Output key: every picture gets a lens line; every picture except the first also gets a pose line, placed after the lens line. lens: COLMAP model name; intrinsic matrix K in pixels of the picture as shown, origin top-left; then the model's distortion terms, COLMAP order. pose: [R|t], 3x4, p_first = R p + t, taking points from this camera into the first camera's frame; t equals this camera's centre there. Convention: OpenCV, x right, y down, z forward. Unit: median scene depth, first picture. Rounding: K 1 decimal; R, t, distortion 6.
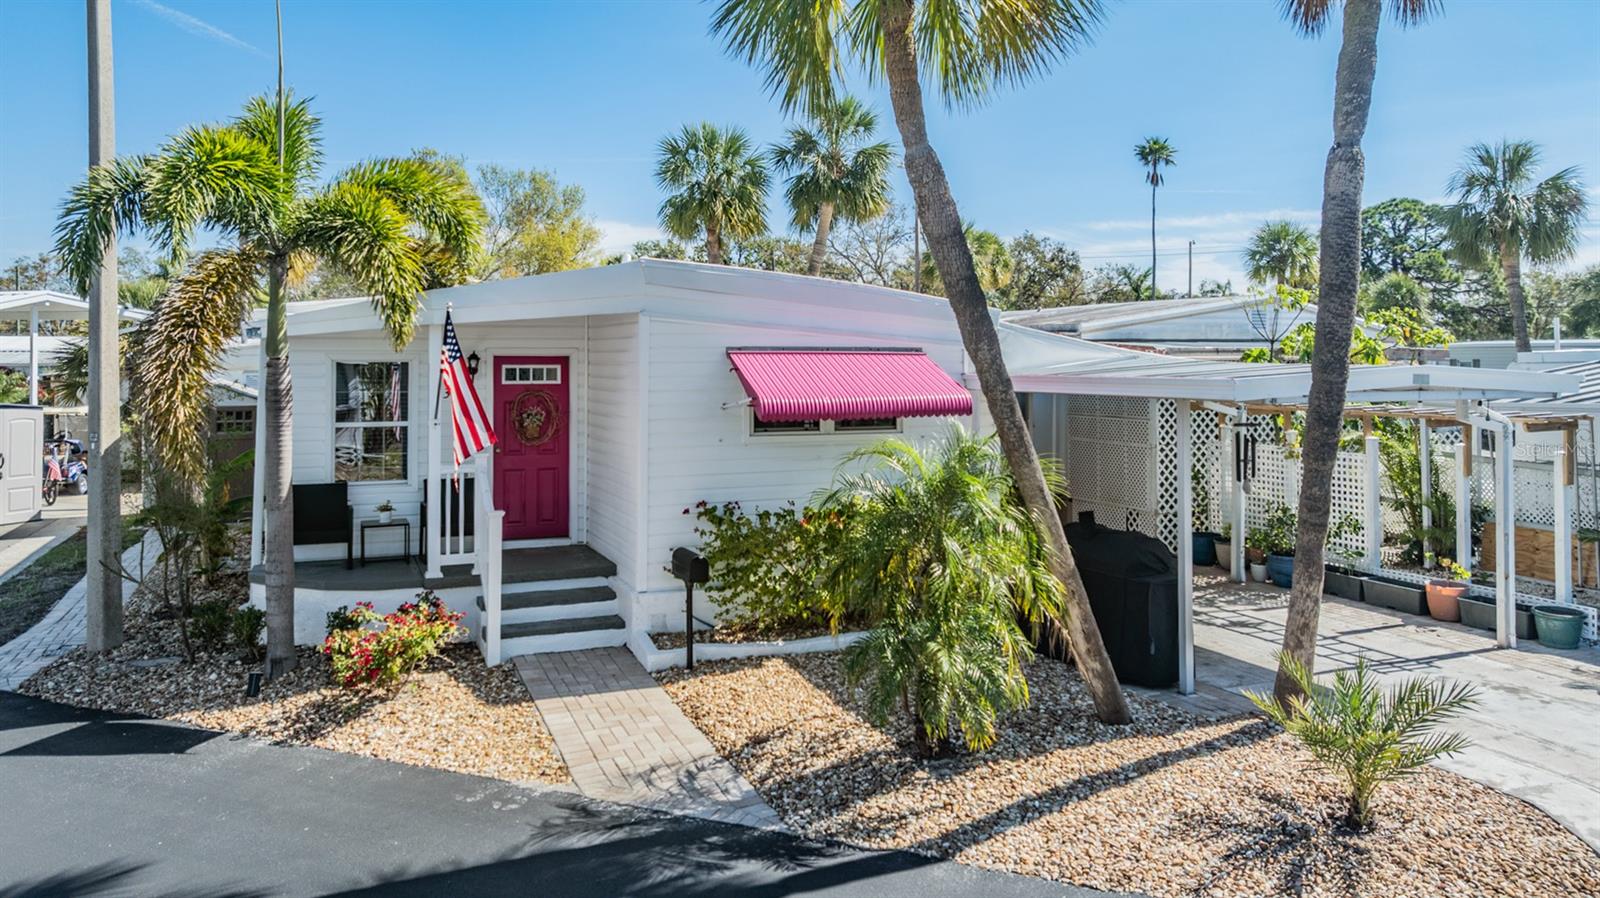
lens RADIAL K [[1155.6, 0, 802.3], [0, 1155.6, 354.0], [0, 0, 1]] dist [-0.018106, -0.005161]
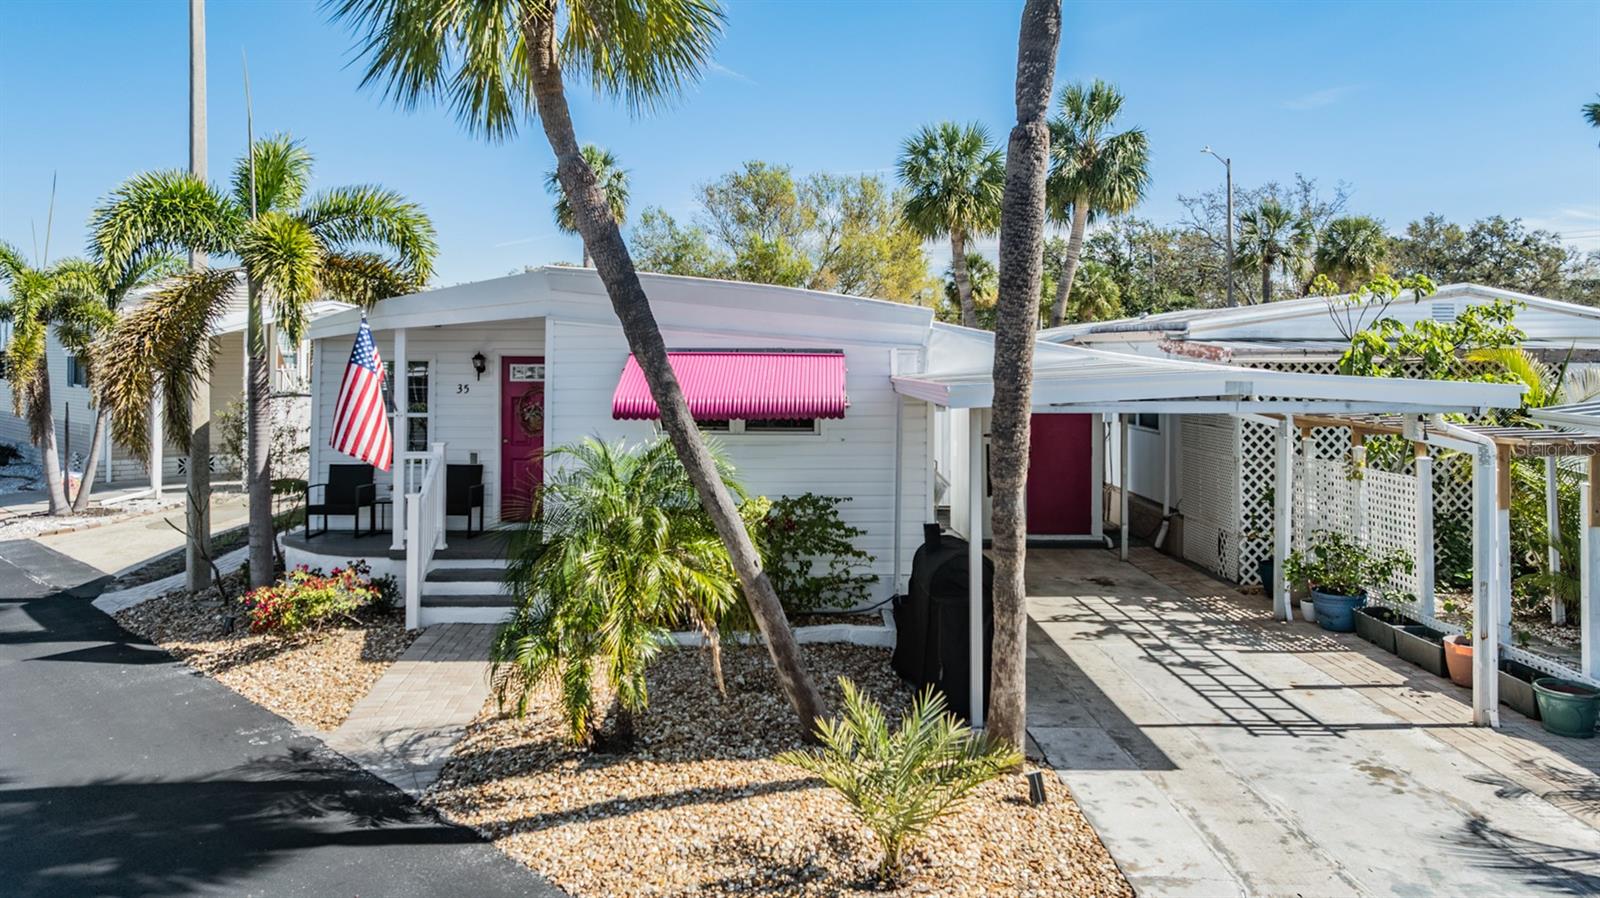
lens RADIAL K [[1155.6, 0, 802.3], [0, 1155.6, 354.0], [0, 0, 1]] dist [-0.018106, -0.005161]
pose [[0.928280, 0.002189, -0.371876, 0.686543], [-0.001513, 0.999997, 0.002109, -0.004869], [0.371880, -0.001395, 0.928280, 0.122521]]
